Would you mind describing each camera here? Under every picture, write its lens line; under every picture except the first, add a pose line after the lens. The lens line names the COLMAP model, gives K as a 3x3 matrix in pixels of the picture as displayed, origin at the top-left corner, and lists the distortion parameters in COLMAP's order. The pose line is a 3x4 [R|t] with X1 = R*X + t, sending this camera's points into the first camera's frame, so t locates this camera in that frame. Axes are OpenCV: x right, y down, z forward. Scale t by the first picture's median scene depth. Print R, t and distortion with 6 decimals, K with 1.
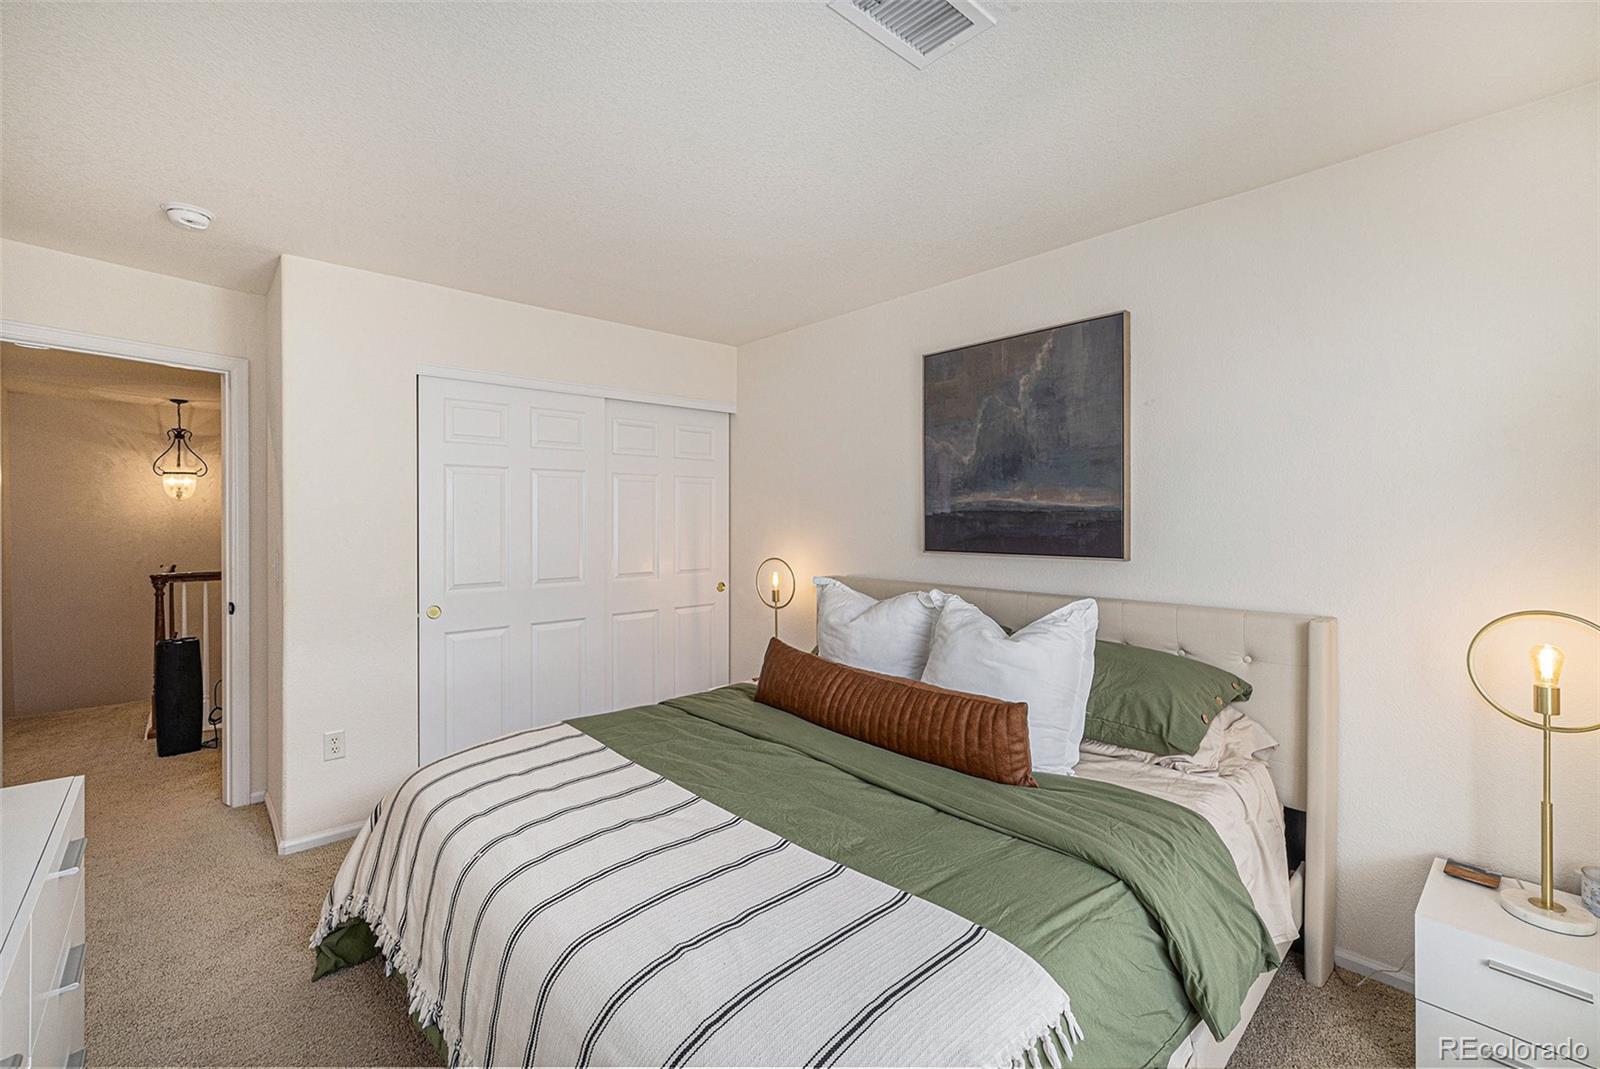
lens RADIAL K [[677.4, 0, 803.1], [0, 677.4, 528.4], [0, 0, 1]] dist [0.001833, -0.000056]
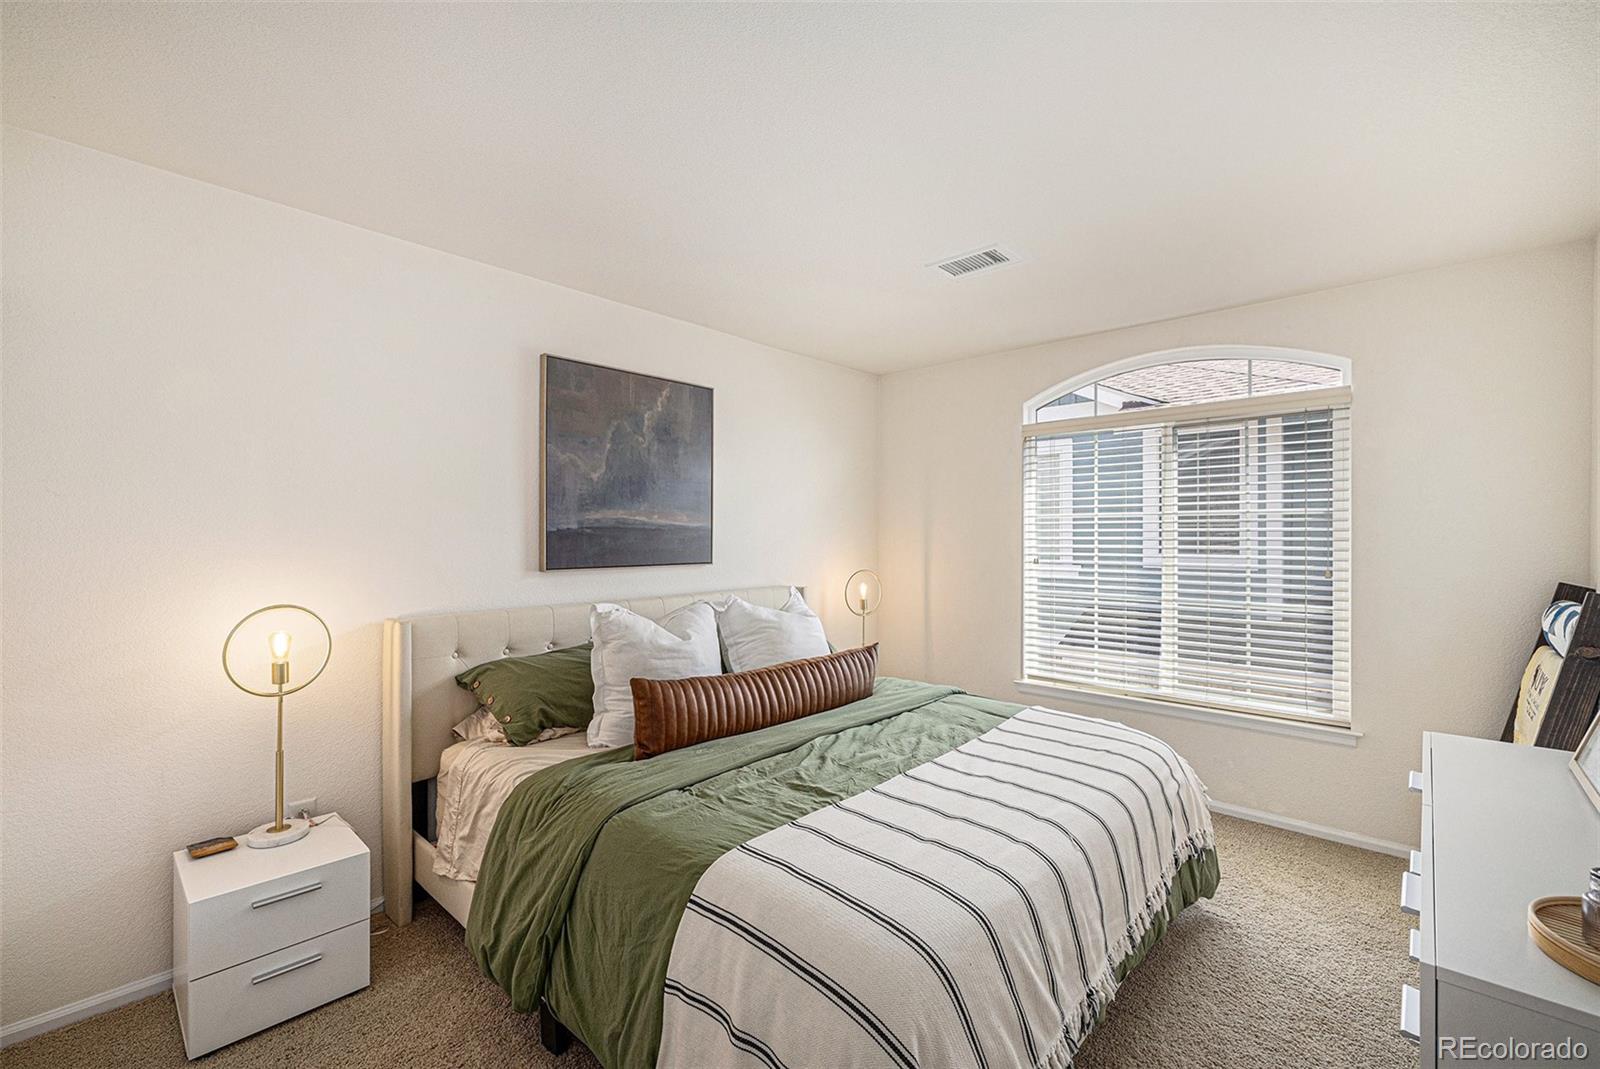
lens RADIAL K [[671.7, 0, 798.2], [0, 671.7, 561.1], [0, 0, 1]] dist [0.000787, -0.000013]
pose [[-0.092545, -0.050851, 0.994409, -0.811867], [0.002762, 0.998678, 0.051326, -0.026268], [-0.995705, 0.007497, -0.092283, 0.807130]]
